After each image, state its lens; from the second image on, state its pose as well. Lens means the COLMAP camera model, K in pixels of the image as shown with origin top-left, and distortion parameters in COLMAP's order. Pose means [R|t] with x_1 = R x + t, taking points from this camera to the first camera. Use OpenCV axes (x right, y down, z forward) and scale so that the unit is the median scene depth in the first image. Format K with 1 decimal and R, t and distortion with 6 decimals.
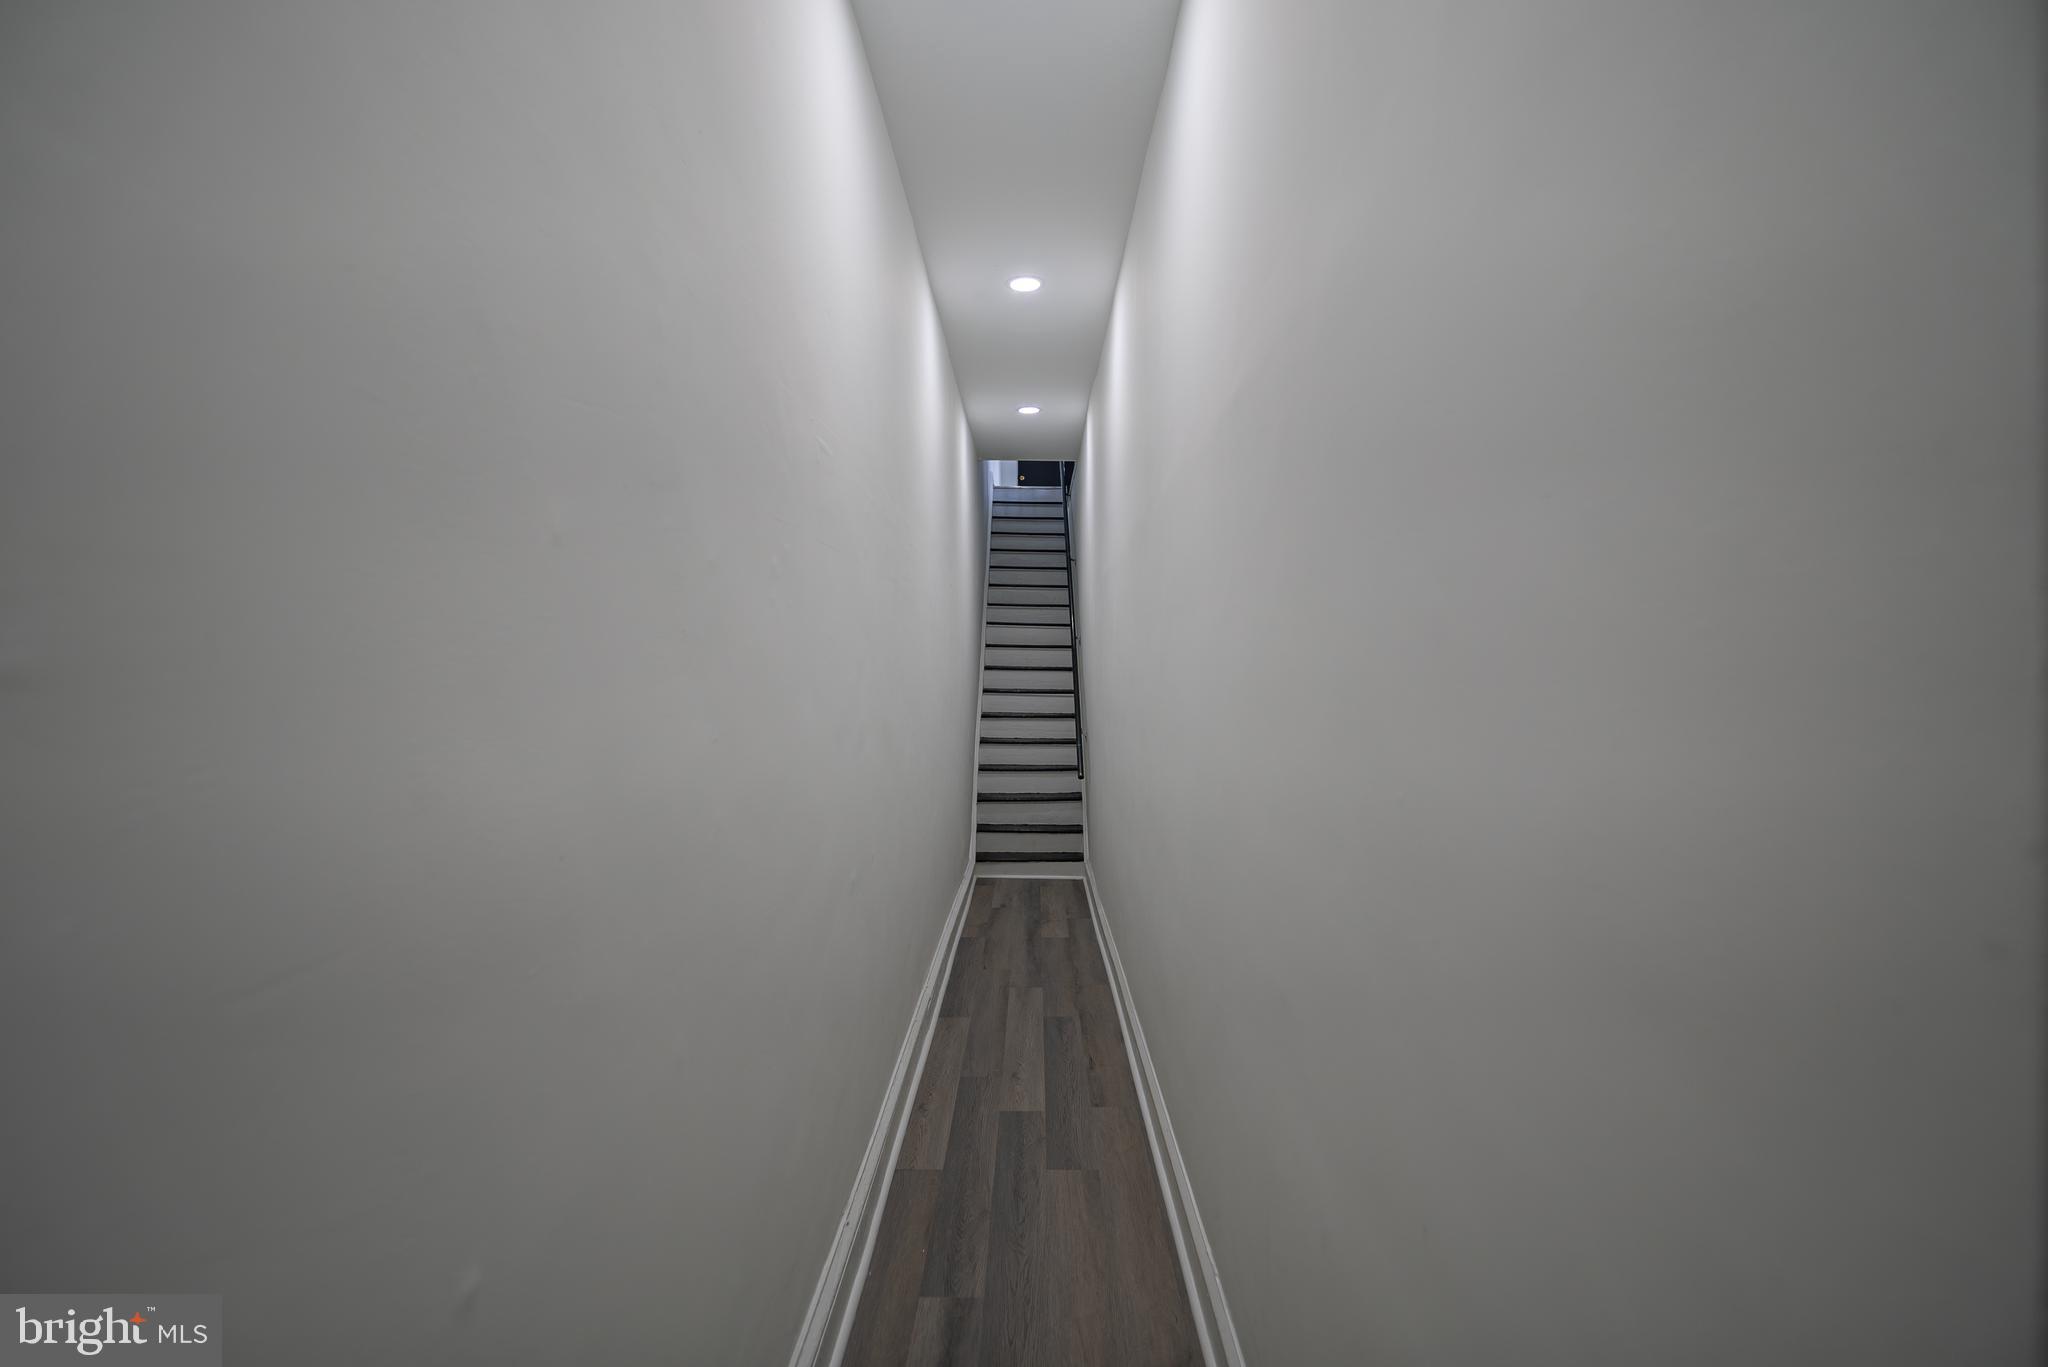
lens RADIAL K [[964.9, 0, 1021.7], [0, 964.9, 660.9], [0, 0, 1]] dist [0.000301, -0.002840]
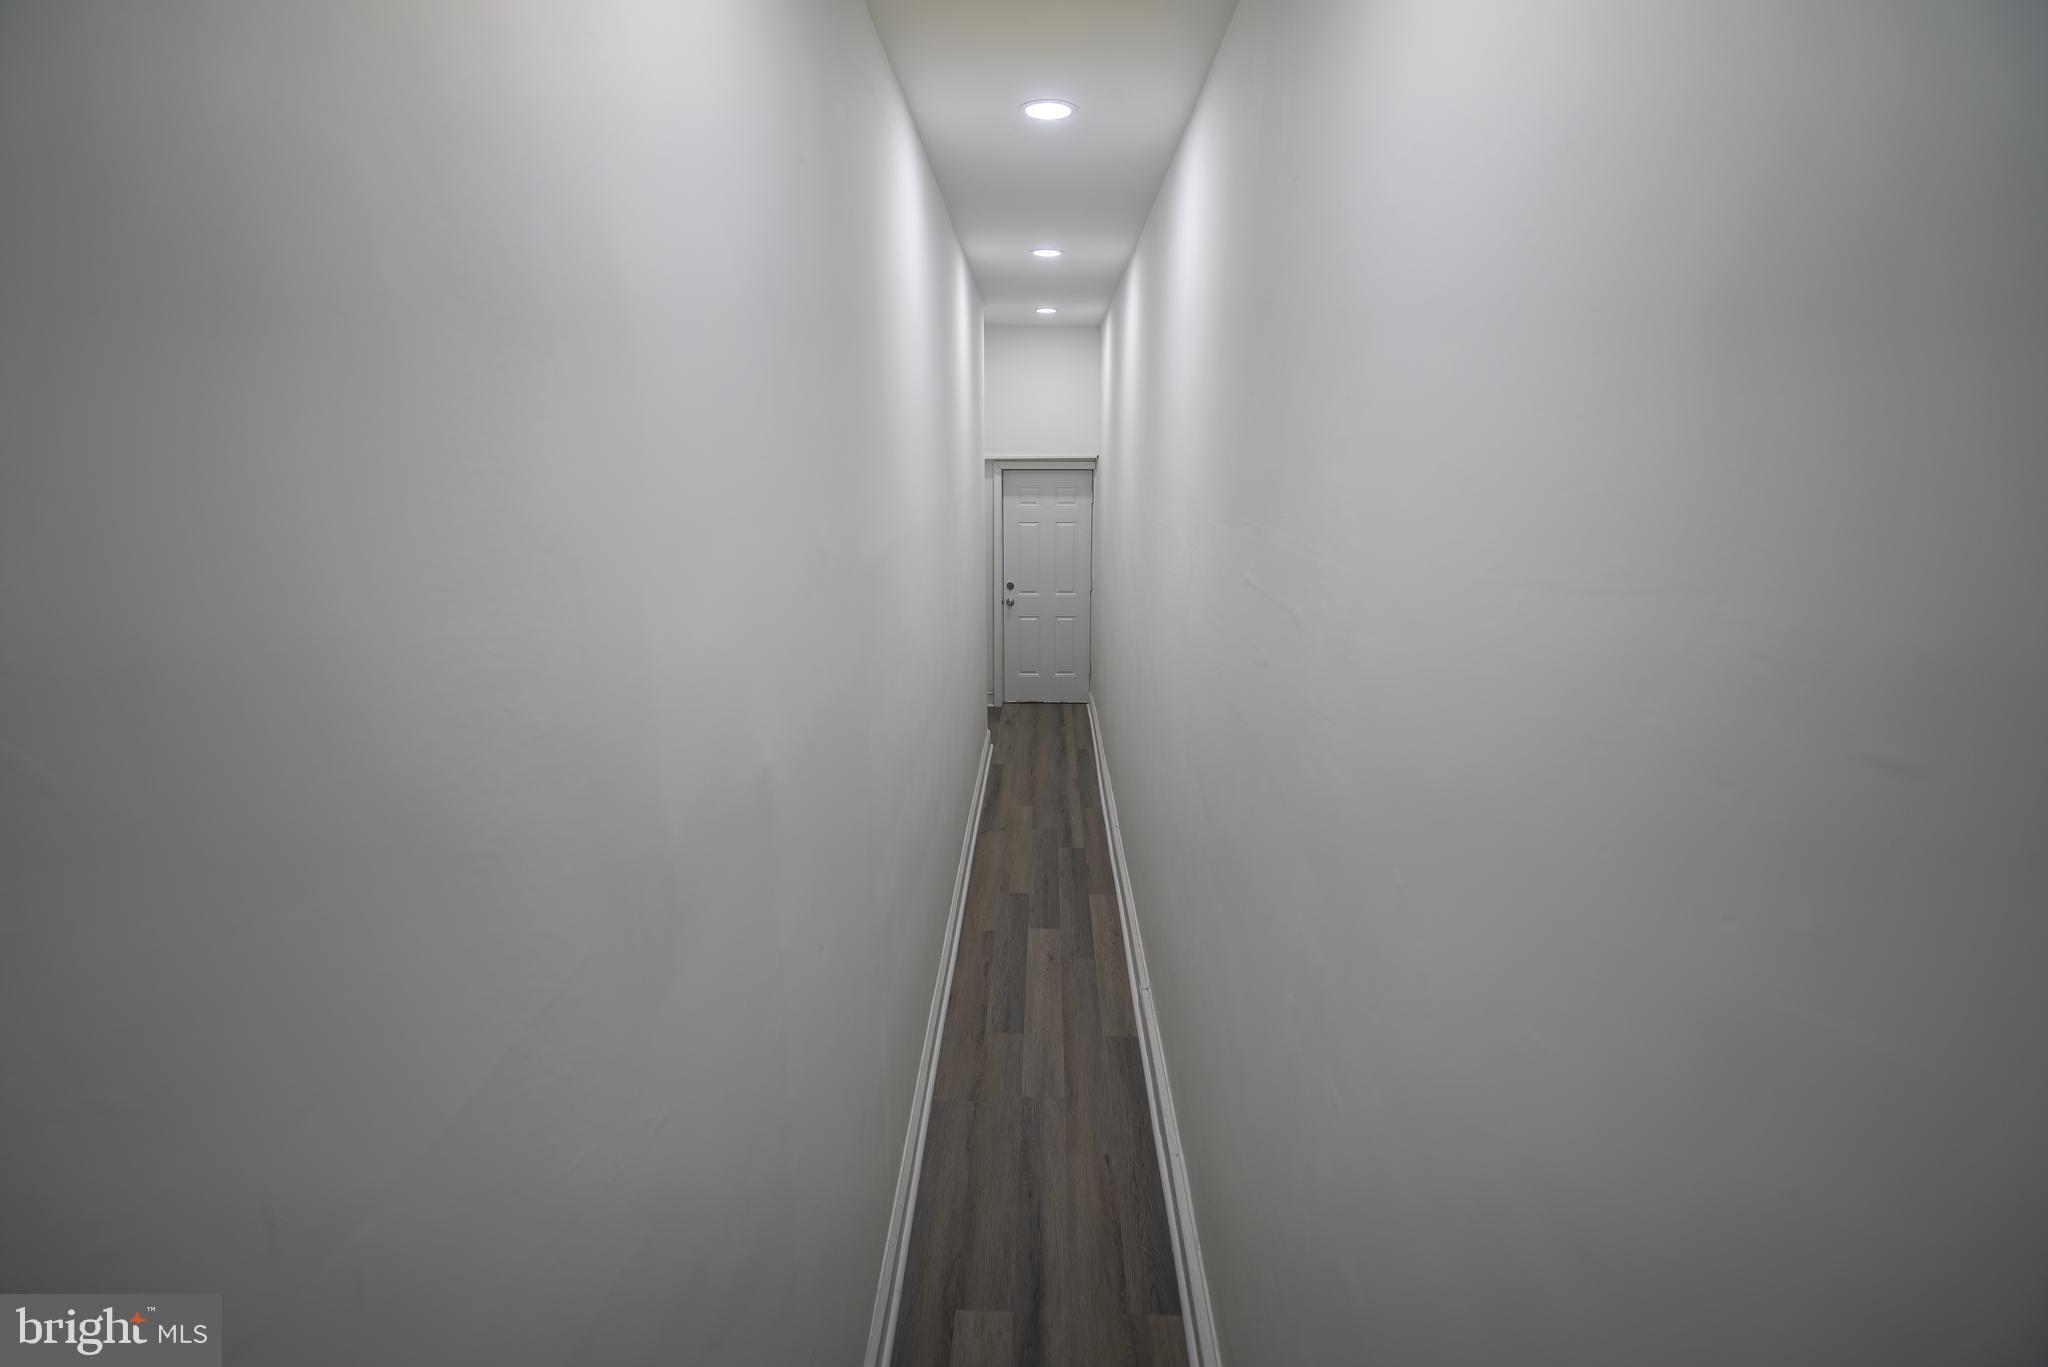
lens RADIAL K [[938.5, 0, 1030.0], [0, 938.5, 653.4], [0, 0, 1]] dist [-0.000022, -0.005357]
pose [[-0.999994, -0.001409, 0.003052, 0.016336], [-0.000769, 0.979760, 0.200173, -0.192423], [-0.003272, 0.200170, -0.979756, 2.058917]]
